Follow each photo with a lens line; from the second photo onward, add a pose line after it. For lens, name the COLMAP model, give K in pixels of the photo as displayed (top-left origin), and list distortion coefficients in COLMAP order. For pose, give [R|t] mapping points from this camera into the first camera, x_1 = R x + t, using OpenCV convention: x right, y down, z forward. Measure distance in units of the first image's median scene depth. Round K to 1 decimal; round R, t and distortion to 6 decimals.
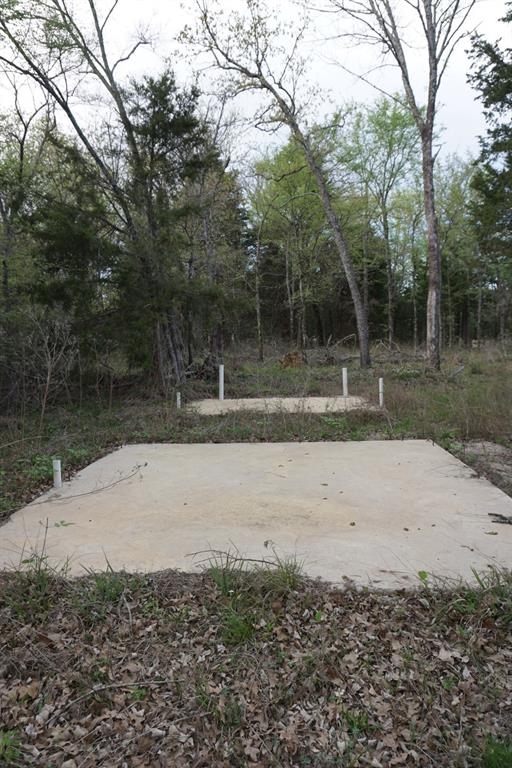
lens RADIAL K [[533.2, 0, 256.0], [0, 533.2, 384.0], [0, 0, 1]] dist [-0.020374, 0.006338]
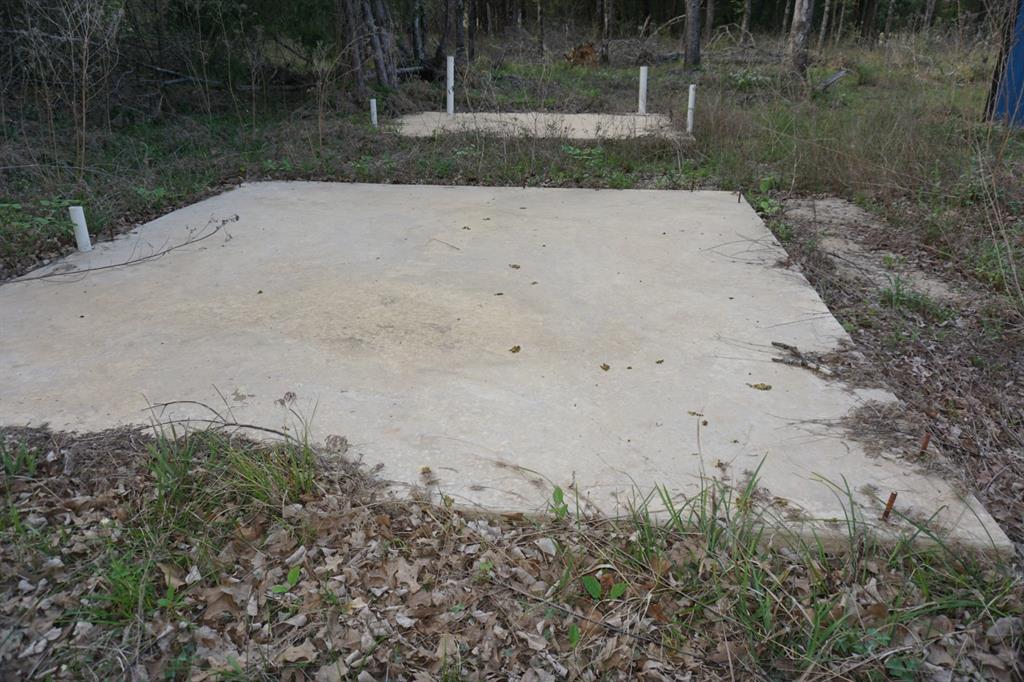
lens RADIAL K [[711.0, 0, 505.6], [0, 711.0, 337.0], [0, 0, 1]] dist [-0.020374, 0.006338]
pose [[0.996906, 0.050307, -0.060404, 0.115361], [-0.028016, 0.945324, 0.324928, 0.006602], [0.073447, -0.322231, 0.943808, 0.165059]]
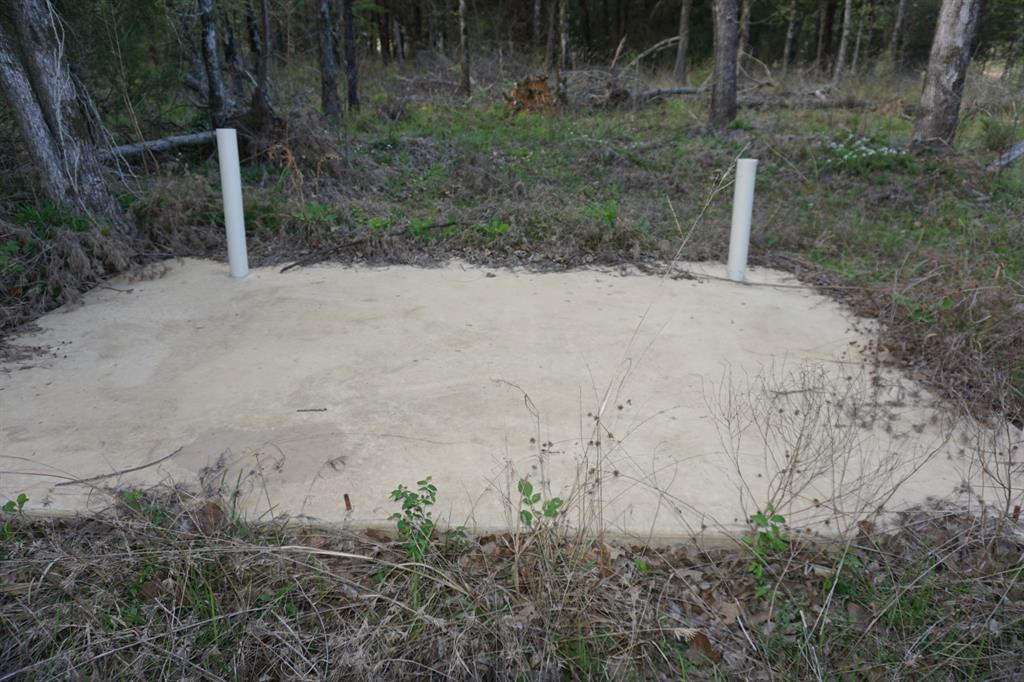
lens RADIAL K [[711.0, 0, 505.6], [0, 711.0, 337.0], [0, 0, 1]] dist [-0.020374, 0.006338]
pose [[0.999174, 0.022239, 0.034000, 0.084567], [-0.031243, 0.955563, 0.293128, -0.069410], [-0.025971, -0.293948, 0.955468, 1.095525]]
